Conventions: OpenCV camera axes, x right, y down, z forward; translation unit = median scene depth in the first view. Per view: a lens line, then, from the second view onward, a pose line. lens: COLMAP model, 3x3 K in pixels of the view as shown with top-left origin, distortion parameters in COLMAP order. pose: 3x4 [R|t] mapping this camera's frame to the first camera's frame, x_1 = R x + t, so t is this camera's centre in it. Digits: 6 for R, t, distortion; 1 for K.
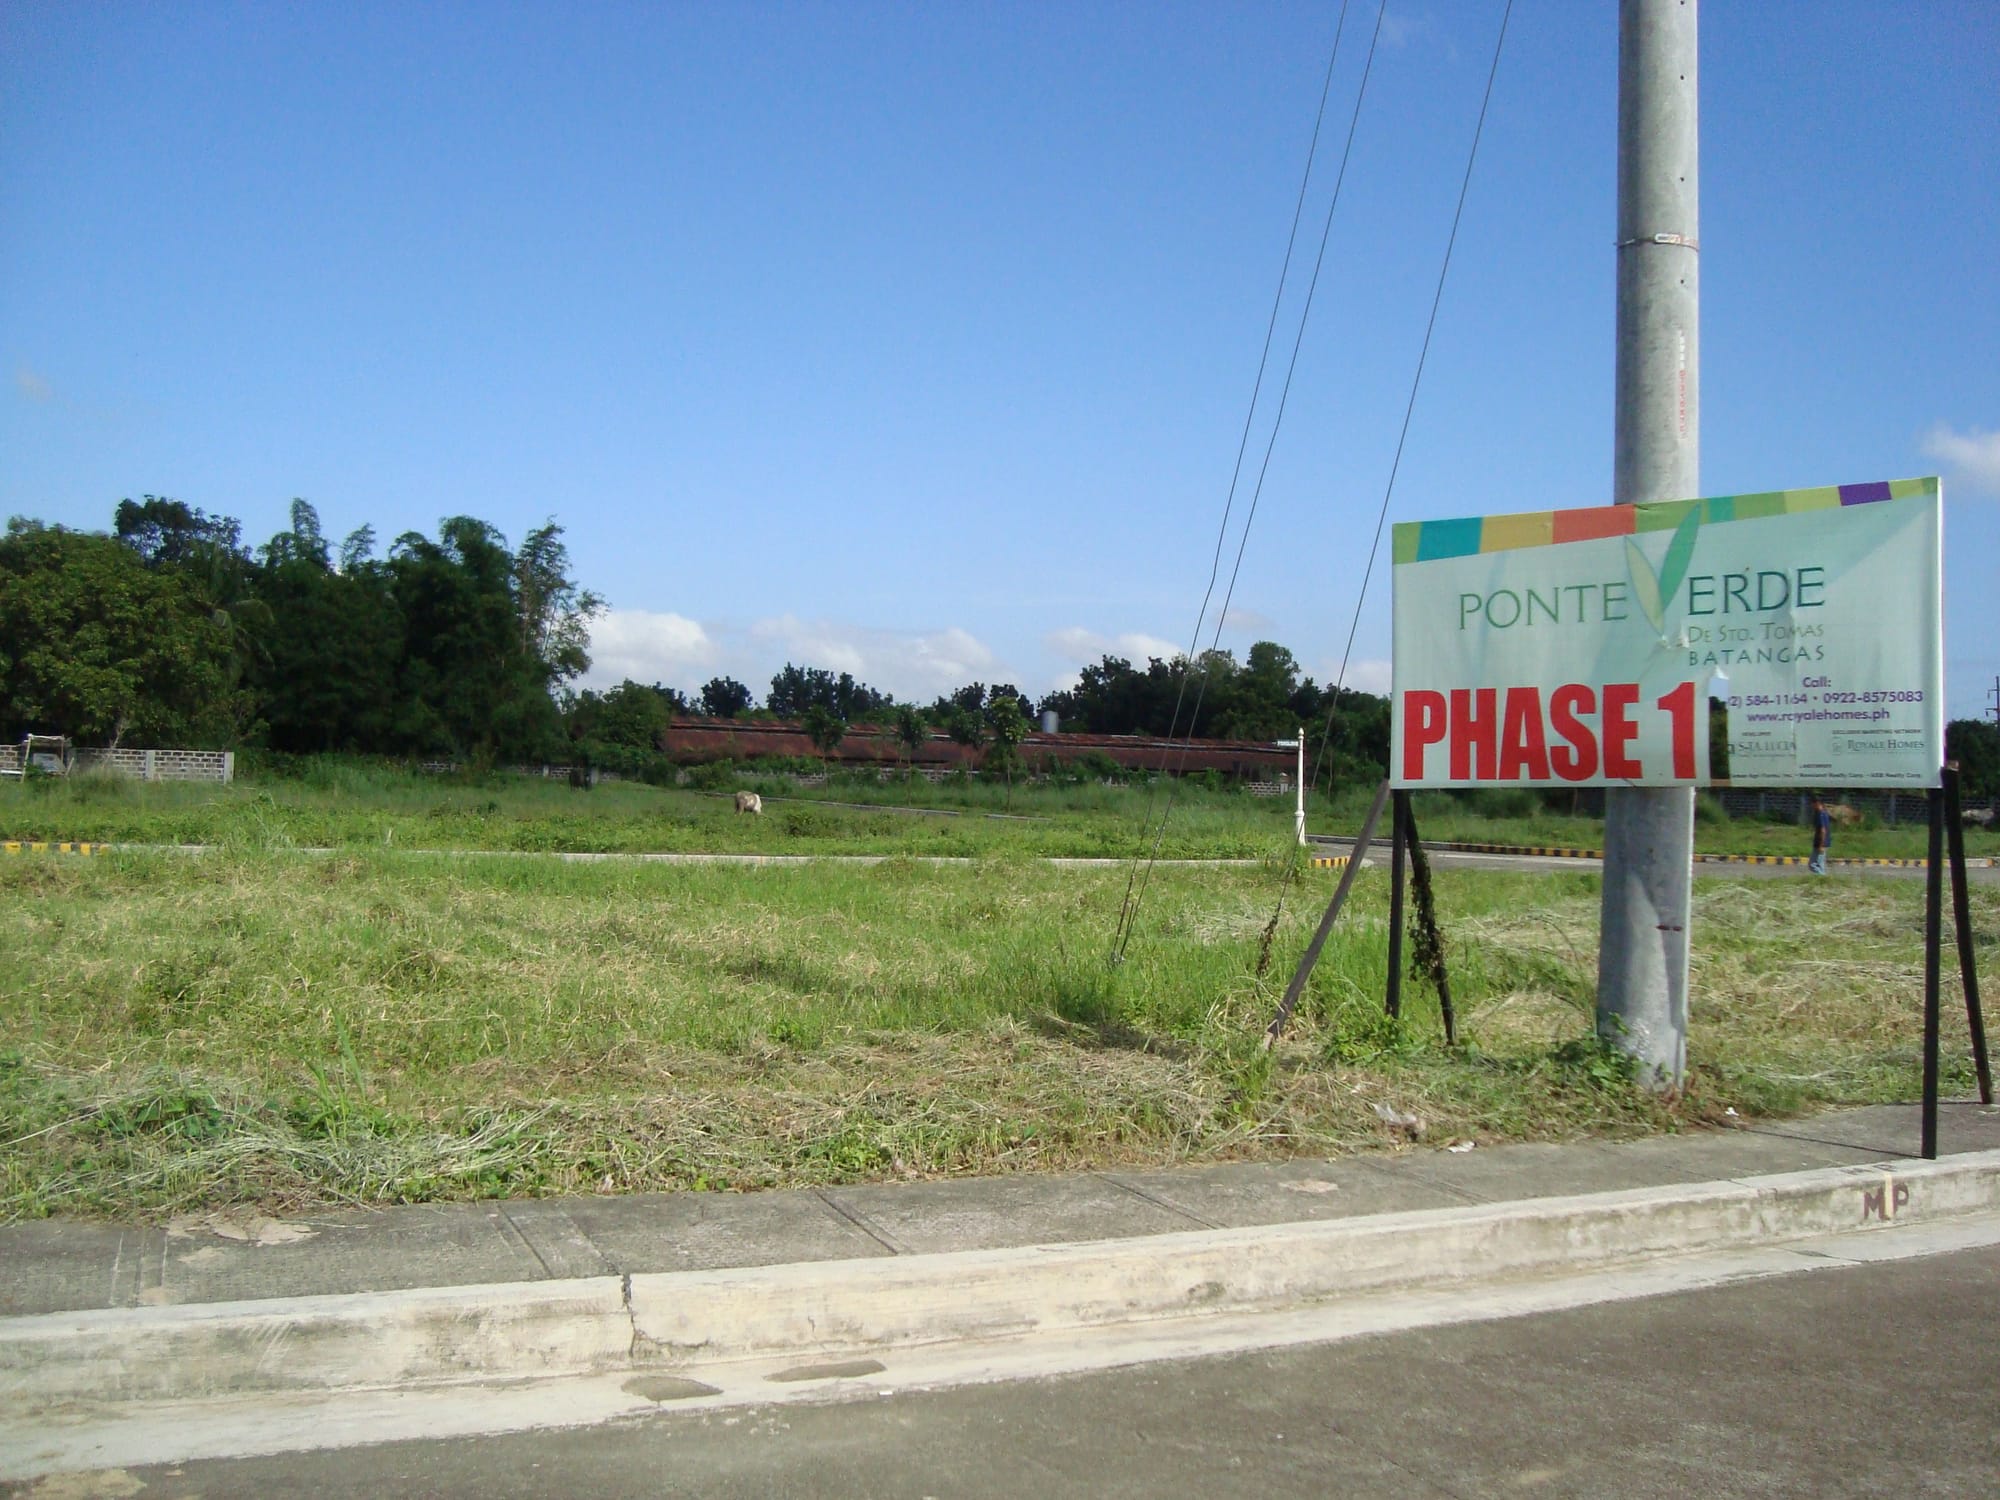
lens RADIAL K [[1876.6, 0, 1000.0], [0, 1876.6, 750.0], [0, 0, 1]] dist [-0.153851, 0.007963]
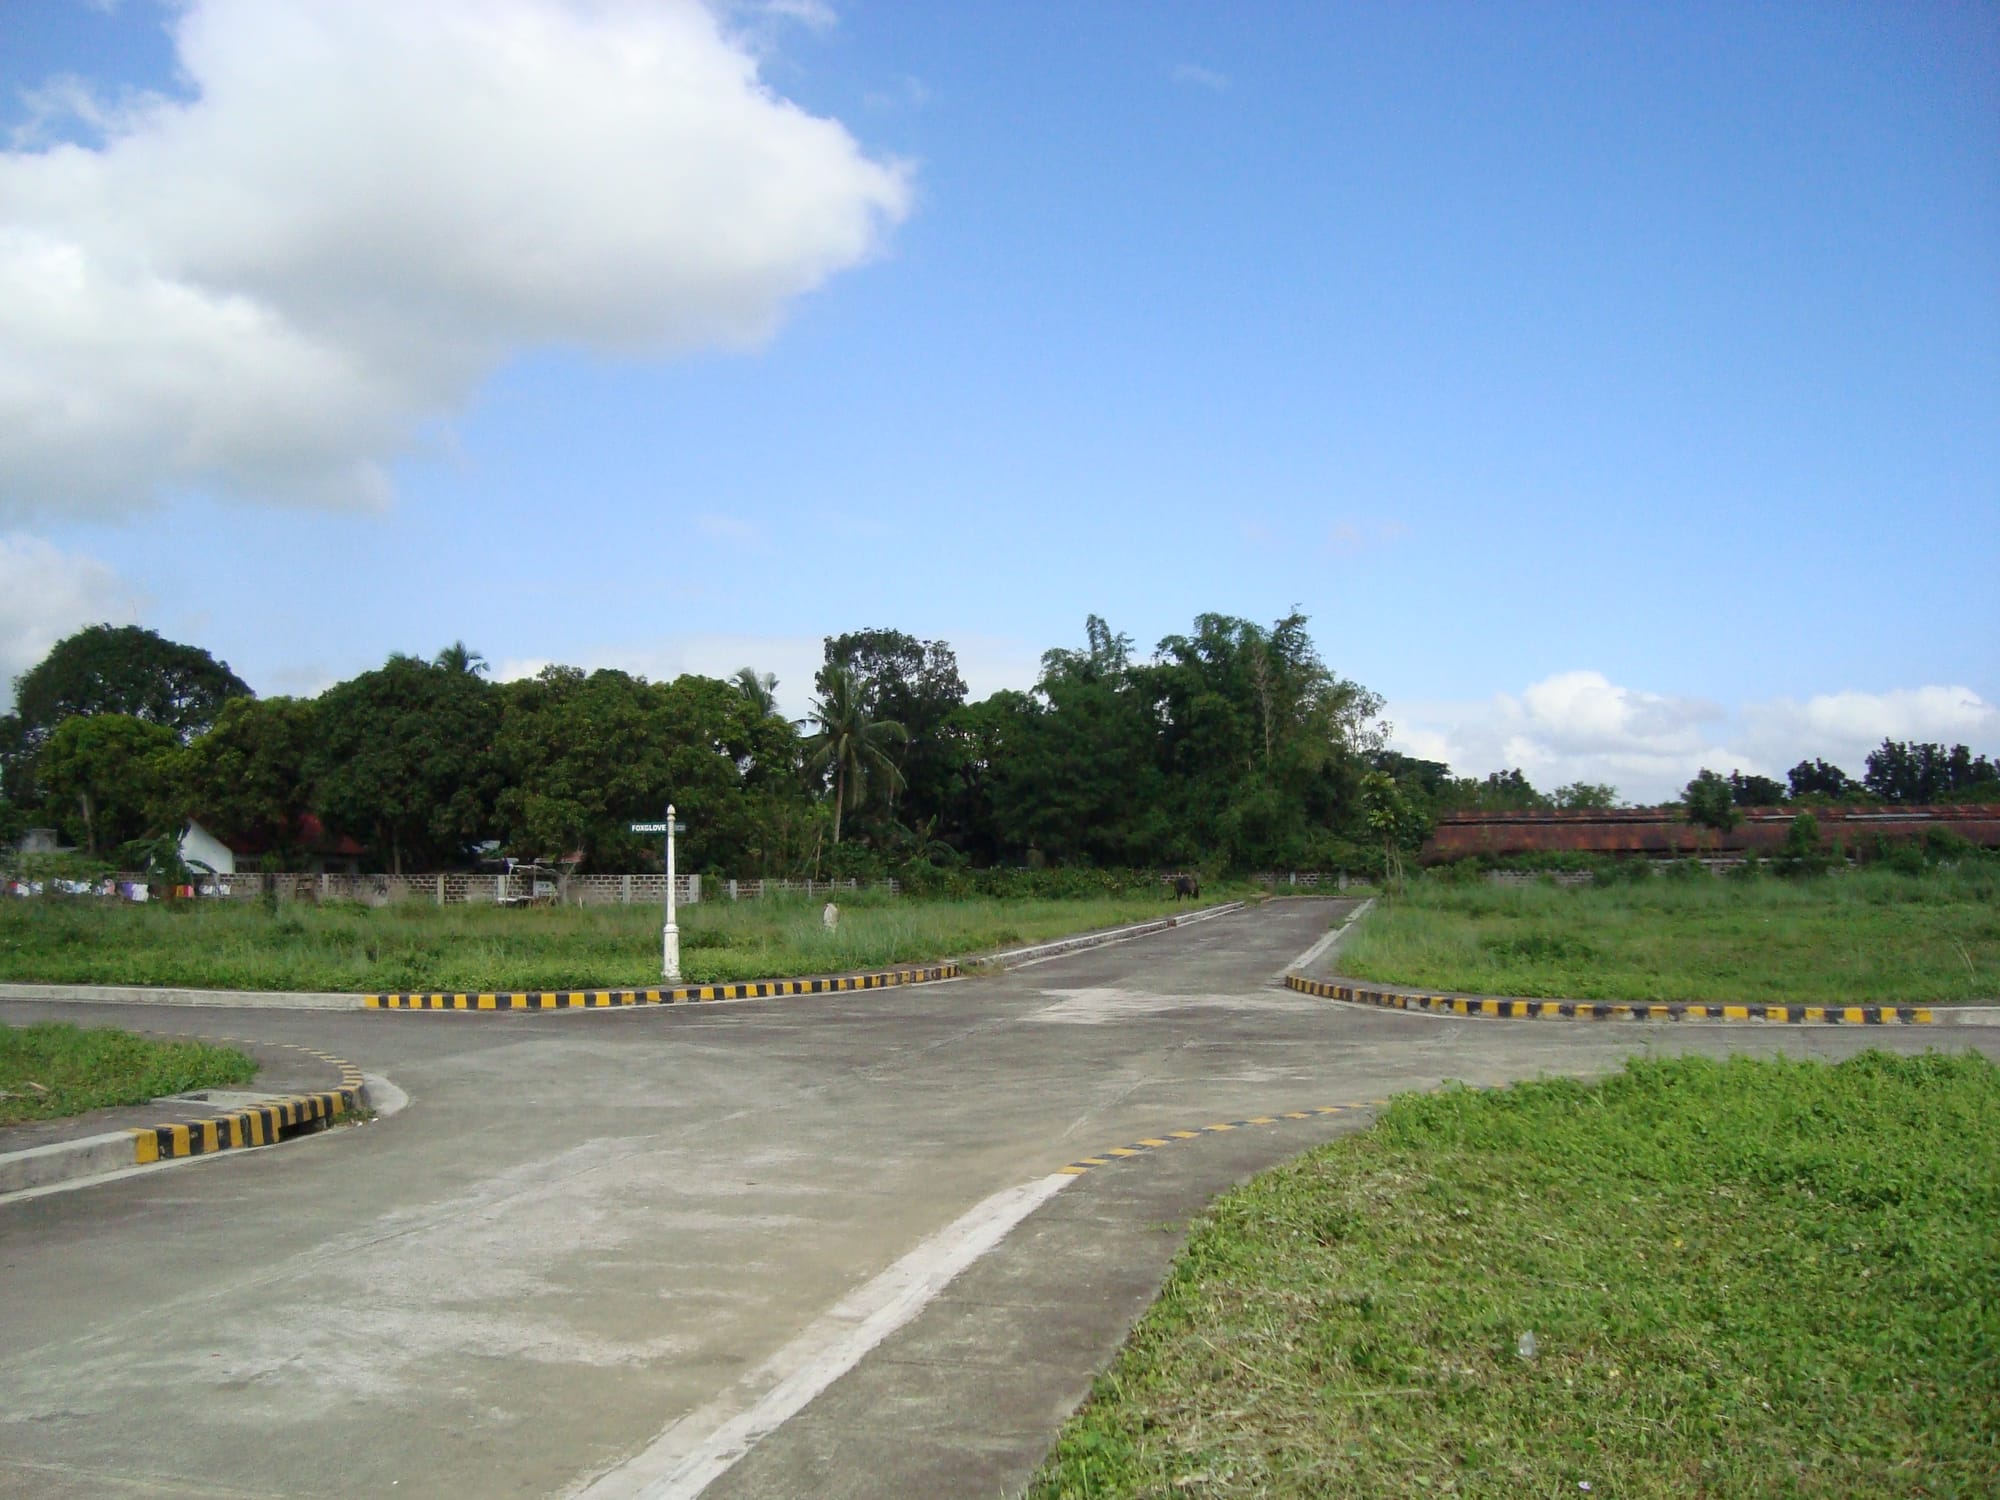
lens RADIAL K [[1876.6, 0, 1000.0], [0, 1876.6, 750.0], [0, 0, 1]] dist [-0.153851, 0.007963]
pose [[0.782360, -0.072889, -0.618547, 0.226114], [0.037918, 0.996860, -0.069508, 0.006814], [0.621672, 0.030926, 0.782667, 0.178201]]
